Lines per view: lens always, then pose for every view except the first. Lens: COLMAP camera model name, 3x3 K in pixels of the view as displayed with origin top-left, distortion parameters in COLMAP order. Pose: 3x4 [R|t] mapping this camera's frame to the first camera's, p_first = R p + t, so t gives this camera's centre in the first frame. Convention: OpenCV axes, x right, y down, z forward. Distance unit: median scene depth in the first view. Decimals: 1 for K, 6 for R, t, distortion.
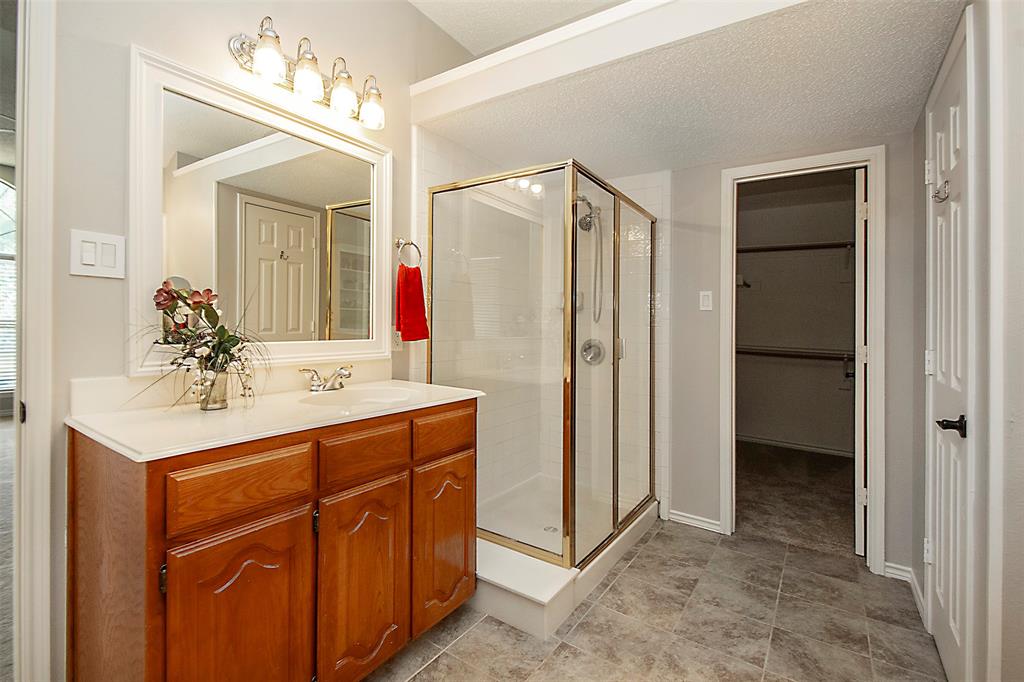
lens RADIAL K [[467.8, 0, 509.1], [0, 467.8, 337.6], [0, 0, 1]] dist [-0.000739, -0.000196]
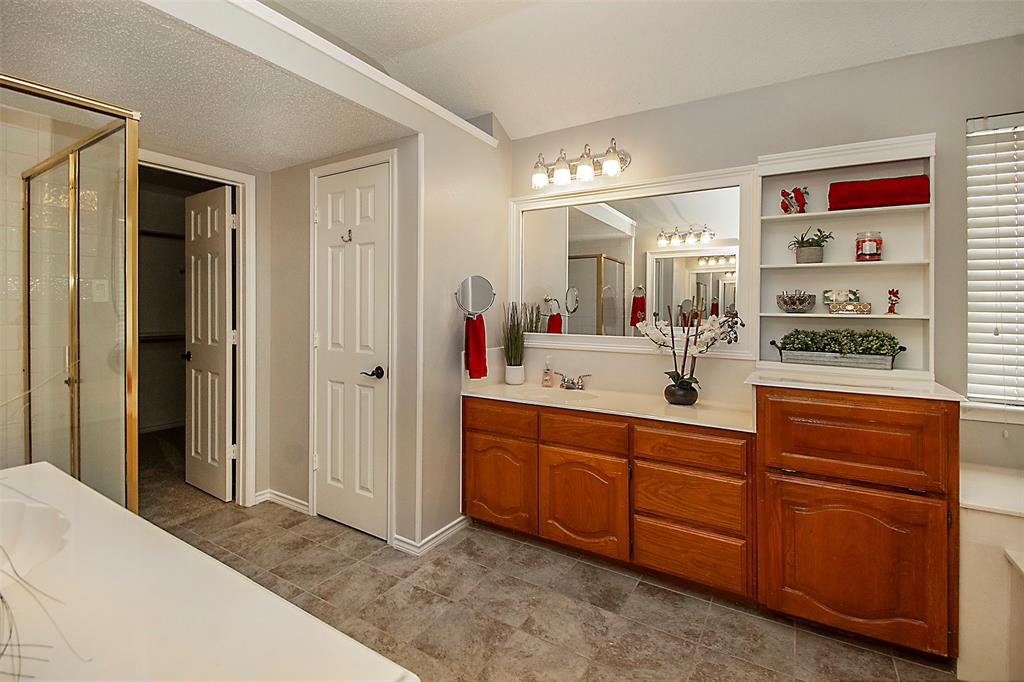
lens RADIAL K [[464.3, 0, 512.9], [0, 464.3, 316.5], [0, 0, 1]] dist [-0.000593, -0.000420]
pose [[-0.048338, -0.049289, 0.997614, -0.527168], [0.010728, 0.998698, 0.049862, -0.077572], [-0.998773, 0.013112, -0.047746, 0.348873]]
